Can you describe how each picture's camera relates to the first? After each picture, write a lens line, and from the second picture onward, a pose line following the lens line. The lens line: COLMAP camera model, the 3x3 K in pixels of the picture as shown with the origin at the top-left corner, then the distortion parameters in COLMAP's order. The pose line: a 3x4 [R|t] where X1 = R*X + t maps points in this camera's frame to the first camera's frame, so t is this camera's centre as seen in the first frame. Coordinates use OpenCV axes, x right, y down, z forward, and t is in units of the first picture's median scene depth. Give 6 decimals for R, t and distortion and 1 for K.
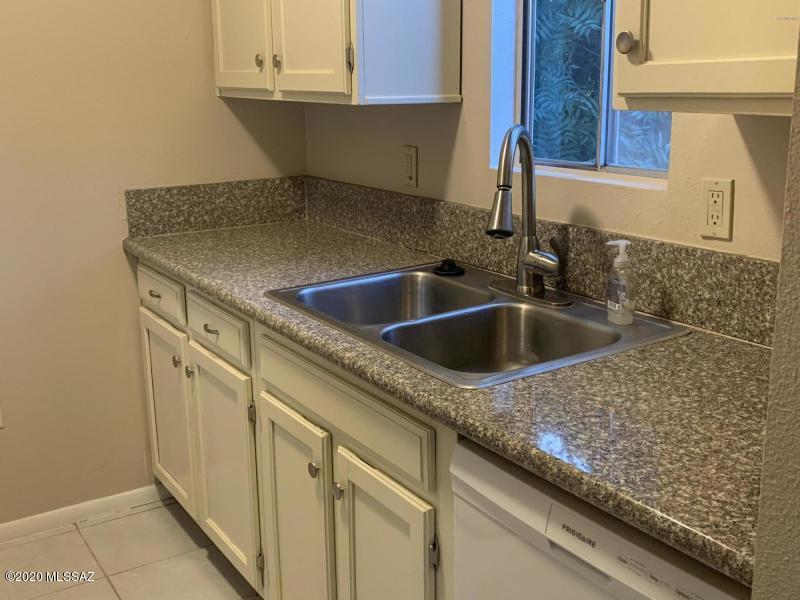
lens RADIAL K [[900.1, 0, 365.5], [0, 900.1, 300.2], [0, 0, 1]] dist [0.057760, -0.036620]
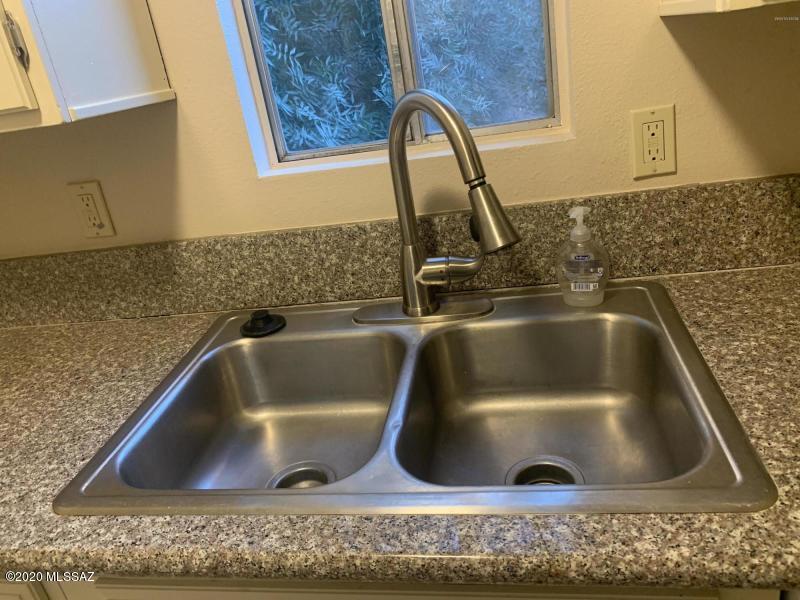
lens RADIAL K [[631.4, 0, 400.0], [0, 631.4, 300.0], [0, 0, 1]] dist [0.008305, -0.008954]
pose [[0.636367, -0.373853, 0.674738, -0.228576], [0.324162, 0.923331, 0.205863, -0.158970], [-0.699969, 0.087720, 0.708766, 0.725166]]
